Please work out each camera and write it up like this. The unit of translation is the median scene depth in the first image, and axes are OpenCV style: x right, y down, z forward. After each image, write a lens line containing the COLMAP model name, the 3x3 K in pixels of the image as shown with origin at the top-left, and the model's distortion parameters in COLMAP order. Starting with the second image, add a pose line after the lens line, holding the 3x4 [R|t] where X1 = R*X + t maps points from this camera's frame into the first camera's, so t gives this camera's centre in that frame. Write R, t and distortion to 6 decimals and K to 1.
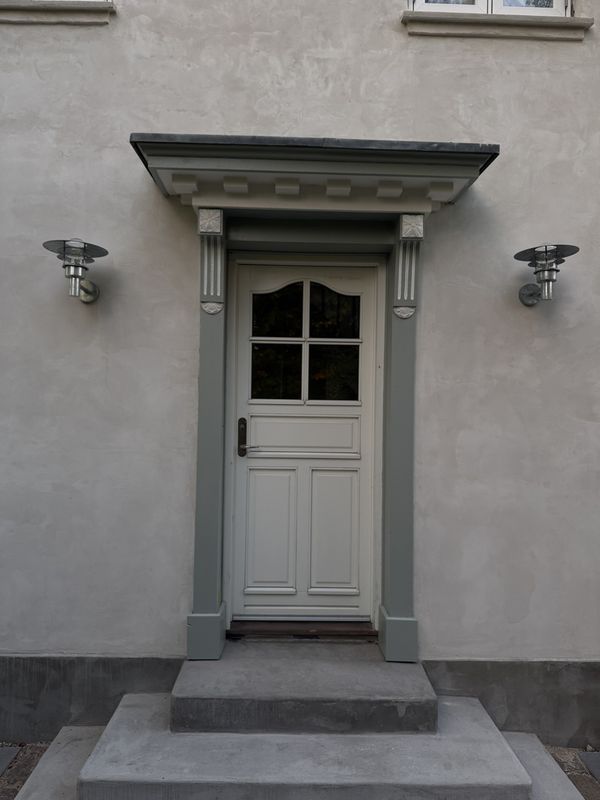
lens RADIAL K [[565.9, 0, 300.0], [0, 565.9, 400.0], [0, 0, 1]] dist [0.064489, -0.102821]
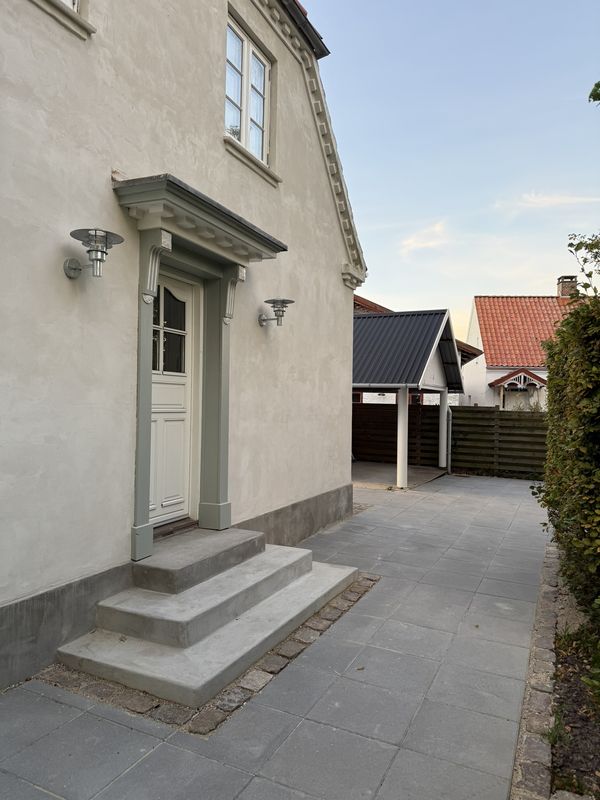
lens RADIAL K [[565.9, 0, 300.0], [0, 565.9, 400.0], [0, 0, 1]] dist [0.064489, -0.102821]
pose [[0.438965, -0.001958, 0.898502, -1.204455], [-0.022486, 0.999660, 0.013164, 0.050076], [-0.898223, -0.025982, 0.438772, 0.075746]]
